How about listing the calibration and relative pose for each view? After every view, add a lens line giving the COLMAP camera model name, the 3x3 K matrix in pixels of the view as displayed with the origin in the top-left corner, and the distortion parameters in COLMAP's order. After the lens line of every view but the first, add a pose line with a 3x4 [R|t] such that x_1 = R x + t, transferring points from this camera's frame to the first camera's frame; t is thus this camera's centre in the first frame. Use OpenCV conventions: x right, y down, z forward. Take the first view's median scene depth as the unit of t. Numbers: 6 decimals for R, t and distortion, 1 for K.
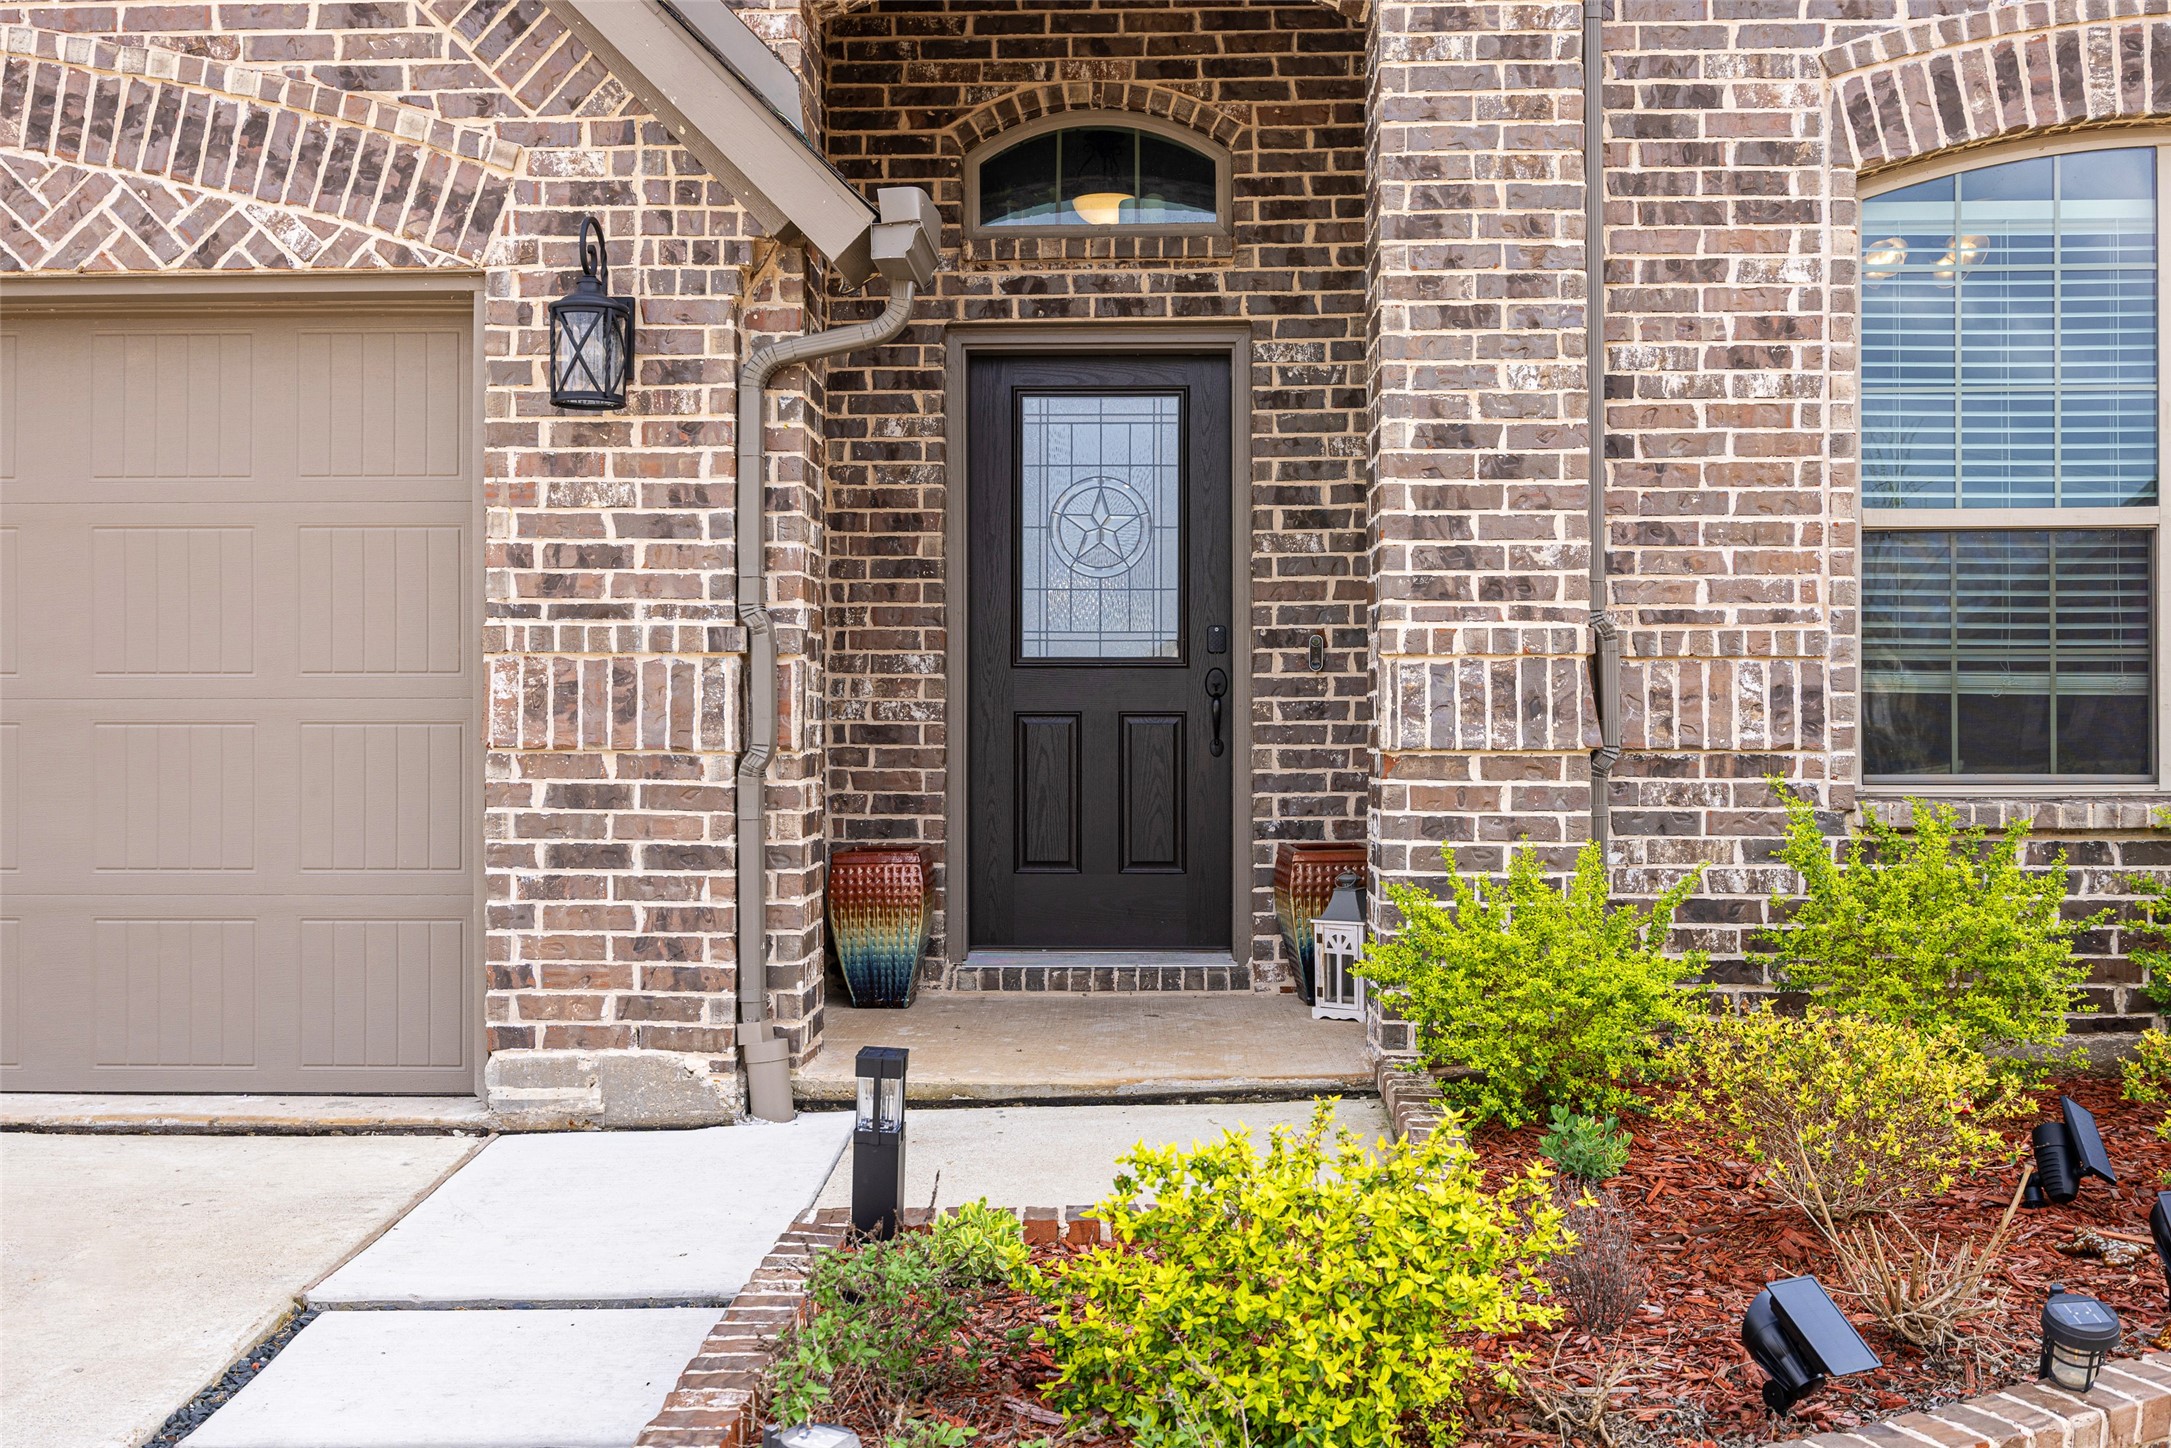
lens RADIAL K [[2067.5, 0, 1085.5], [0, 2067.5, 724.0], [0, 0, 1]] dist [-0.009781, 0.014210]
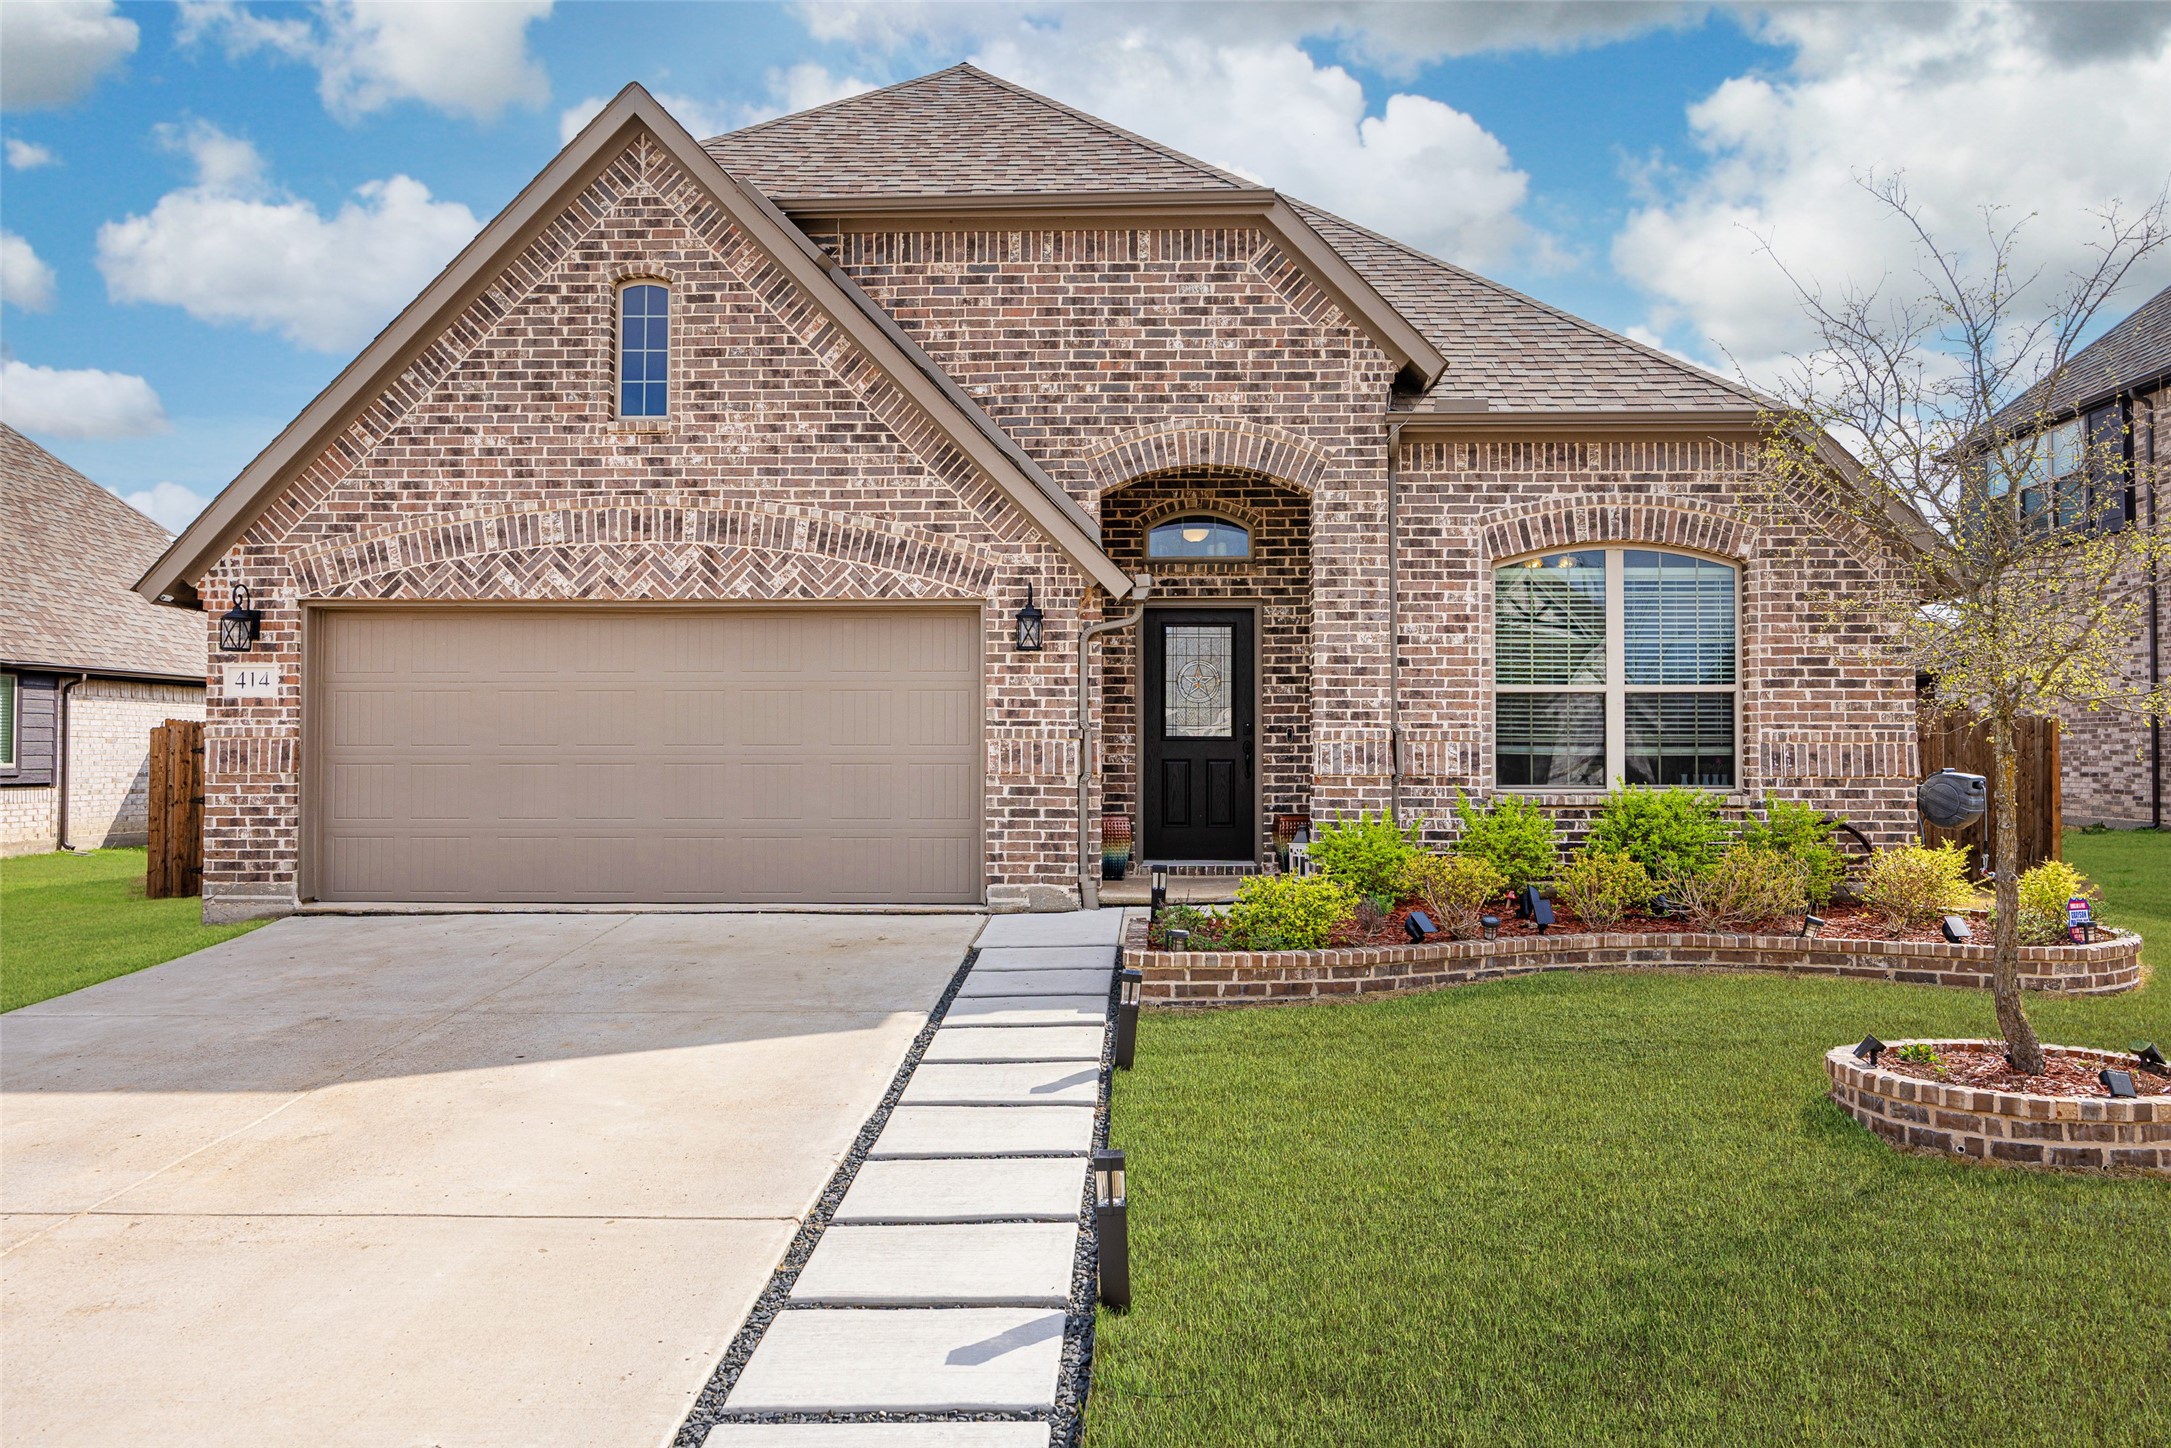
lens RADIAL K [[1702.4, 0, 1085.5], [0, 1702.4, 724.0], [0, 0, 1]] dist [-0.000387, 0.000184]
pose [[0.999992, 0.002501, -0.003272, -0.149183], [-0.002566, 0.999792, -0.020238, -0.008301], [0.003220, 0.020246, 0.999790, -1.225615]]
